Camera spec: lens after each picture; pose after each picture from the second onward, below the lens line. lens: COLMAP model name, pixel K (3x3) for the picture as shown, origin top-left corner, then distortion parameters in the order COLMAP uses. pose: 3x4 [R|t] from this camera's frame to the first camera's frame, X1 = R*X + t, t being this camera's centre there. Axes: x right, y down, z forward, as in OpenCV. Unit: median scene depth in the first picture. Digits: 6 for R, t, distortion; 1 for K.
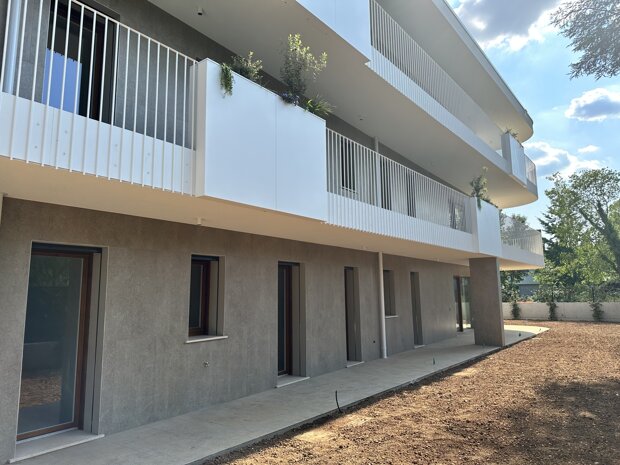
lens RADIAL K [[431.8, 0, 309.7], [0, 431.8, 225.1], [0, 0, 1]] dist [0.115025, -0.167764]
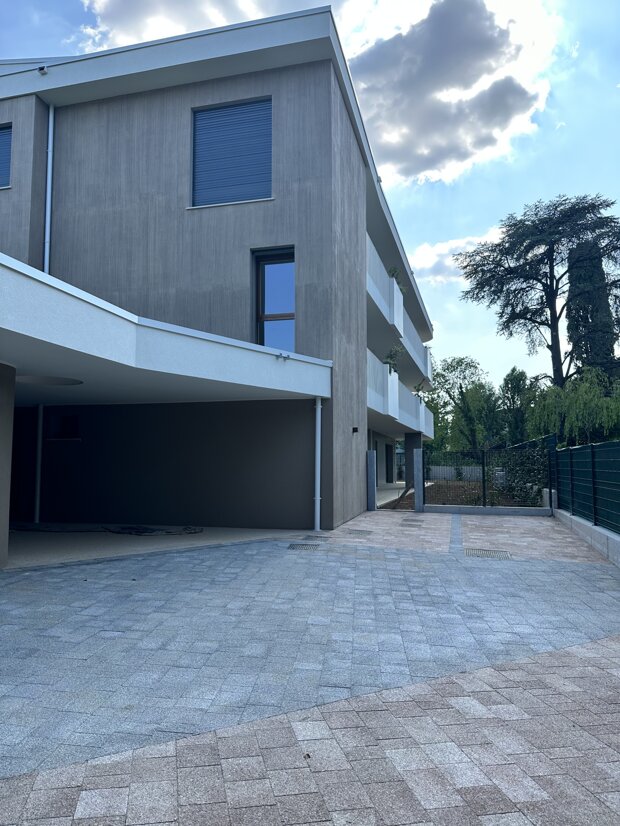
lens RADIAL K [[575.2, 0, 310.0], [0, 575.2, 413.0], [0, 0, 1]] dist [0.115025, -0.167764]
pose [[0.933309, 0.043705, 0.356406, -0.321279], [-0.066385, 0.996456, 0.051649, -0.035714], [-0.352885, -0.071865, 0.932903, -0.370270]]
